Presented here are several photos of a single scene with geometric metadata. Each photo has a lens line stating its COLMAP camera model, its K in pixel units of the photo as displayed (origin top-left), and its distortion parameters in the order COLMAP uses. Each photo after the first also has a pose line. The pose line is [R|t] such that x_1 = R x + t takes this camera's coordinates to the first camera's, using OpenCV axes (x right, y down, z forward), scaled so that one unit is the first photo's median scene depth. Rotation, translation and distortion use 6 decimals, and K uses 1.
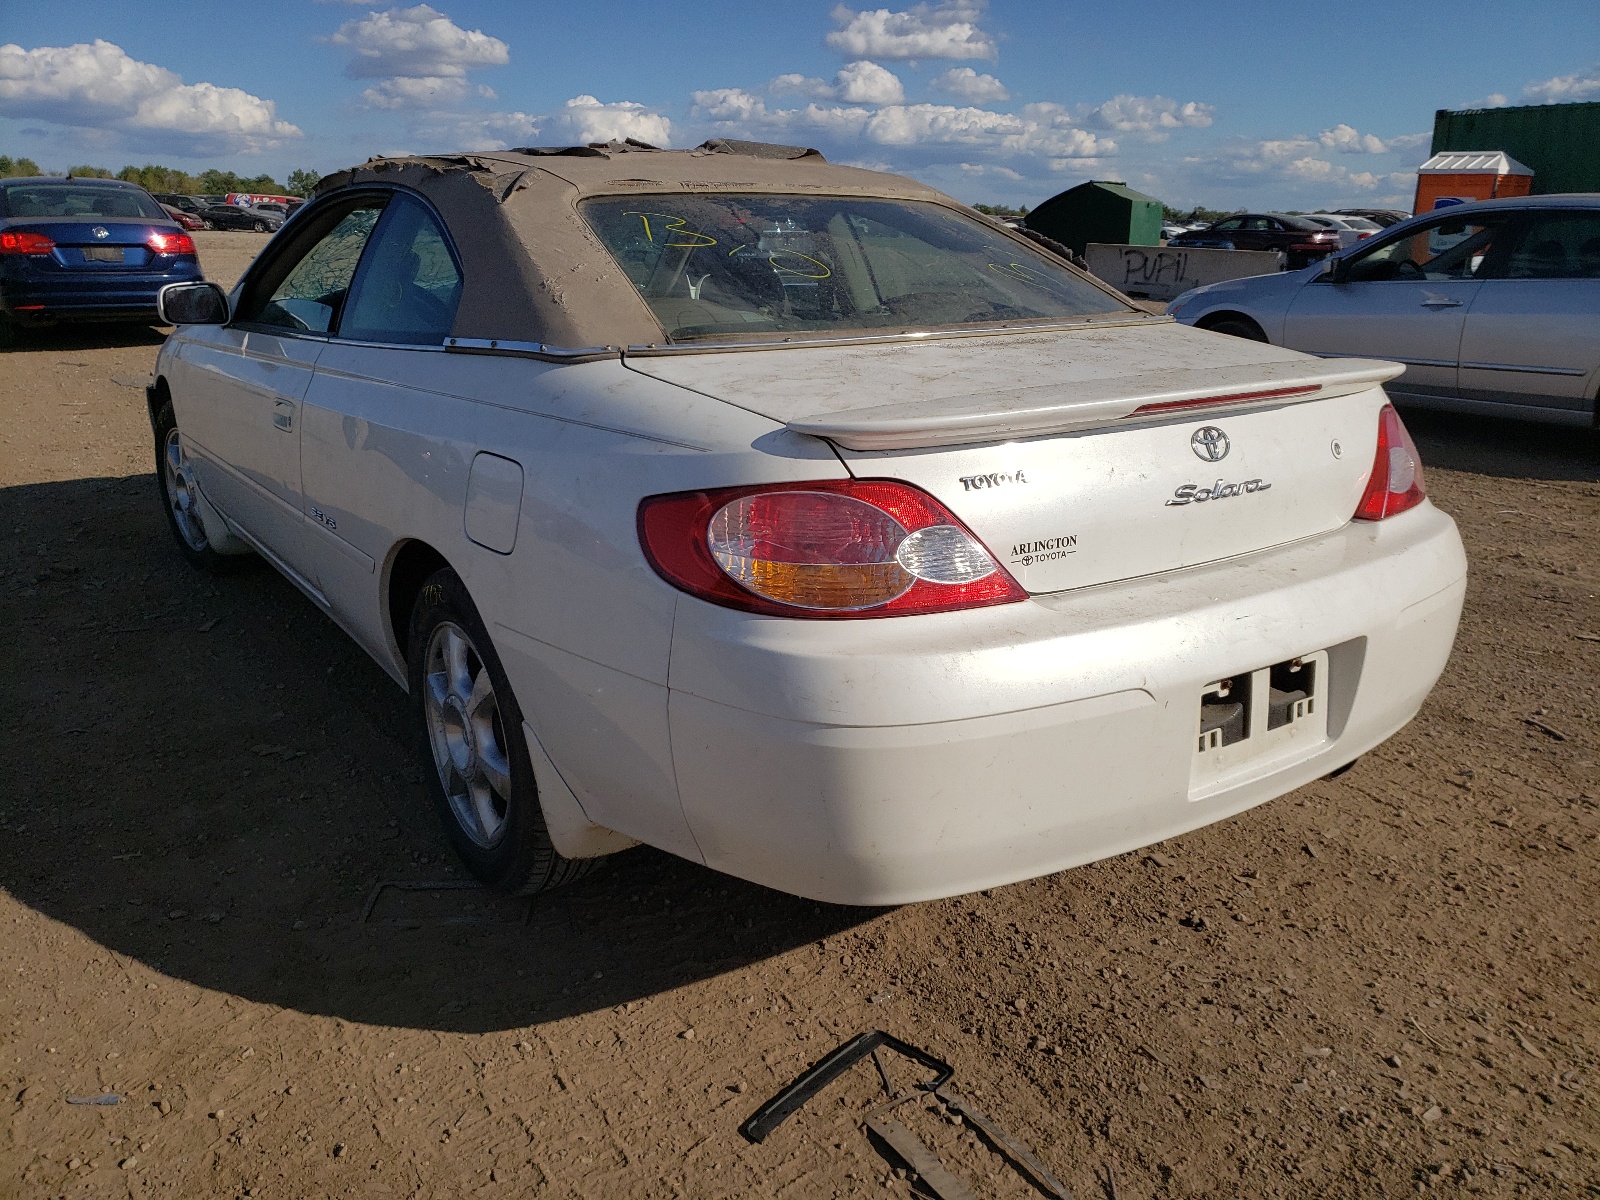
lens RADIAL K [[1182.5, 0, 800.0], [0, 1182.5, 600.0], [0, 0, 1]] dist [0.009953, 0.009487]
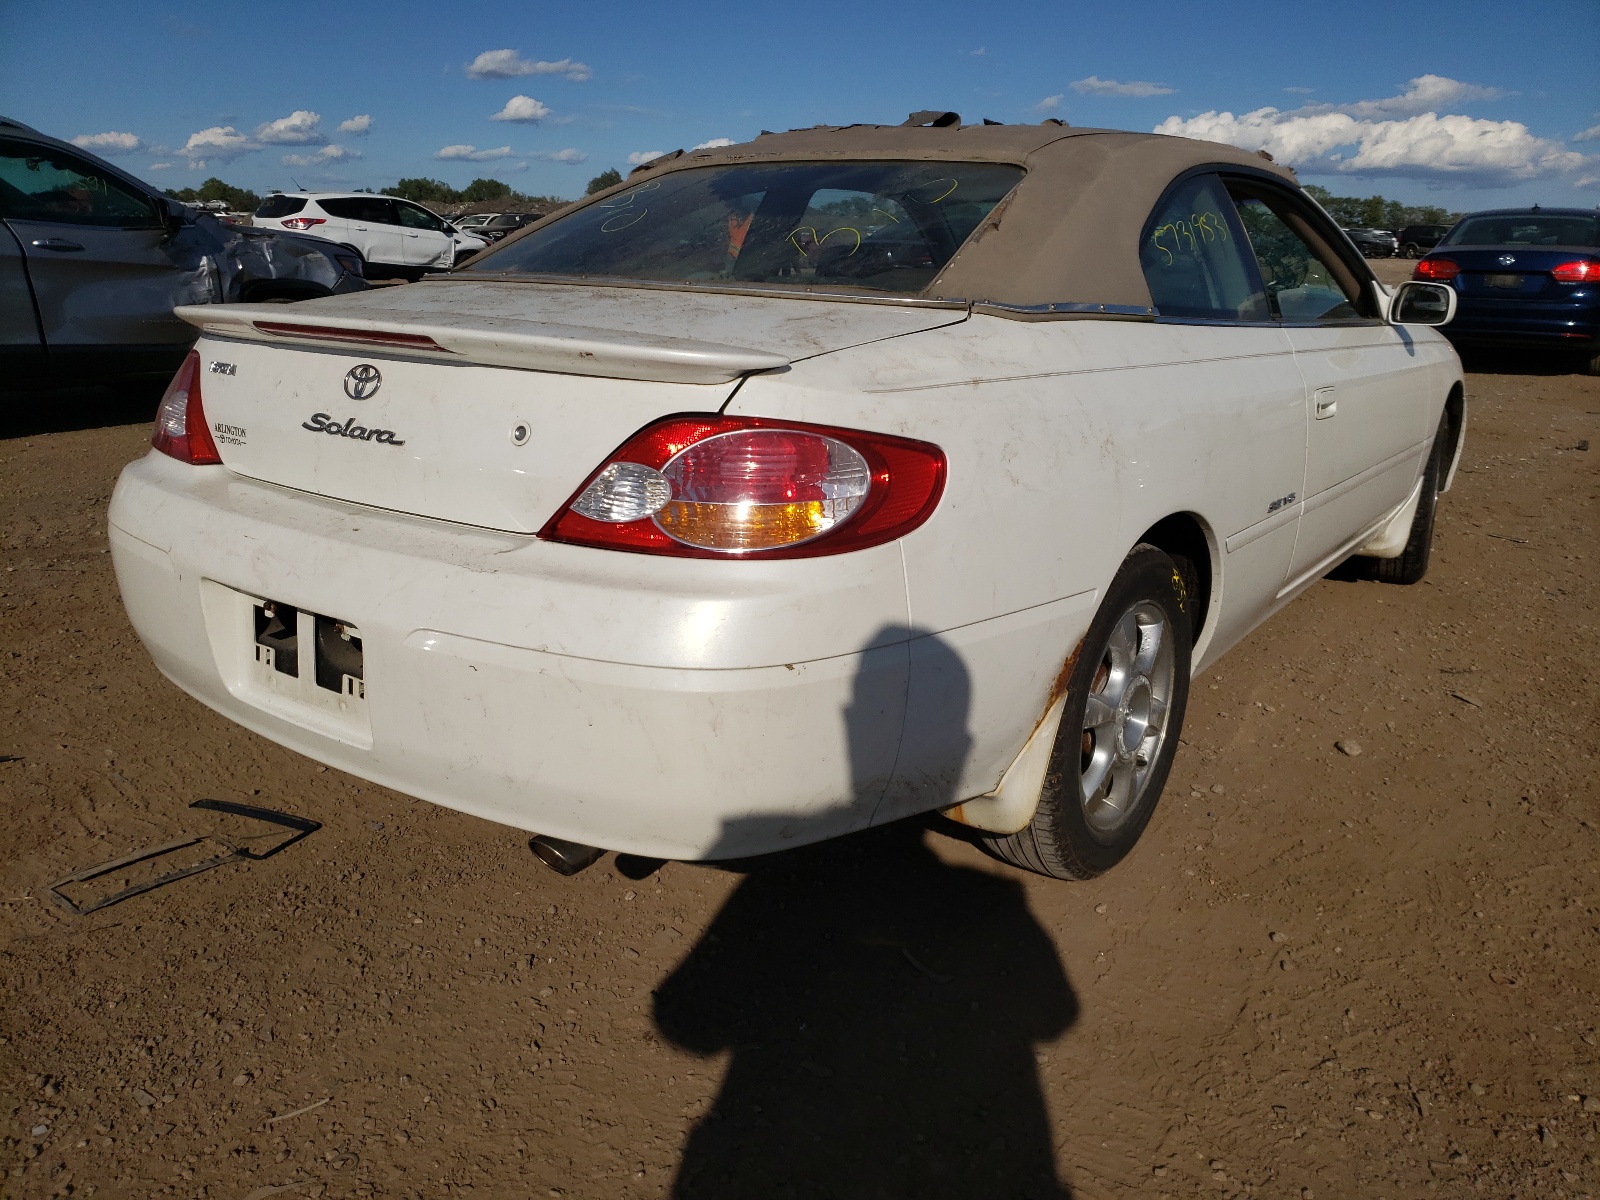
lens RADIAL K [[1182.5, 0, 800.0], [0, 1182.5, 600.0], [0, 0, 1]] dist [0.009953, 0.009487]
pose [[0.351142, 0.270437, -0.896417, 1.384203], [-0.298140, 0.939844, 0.166751, -0.231680], [0.887588, 0.208705, 0.410647, 0.954019]]
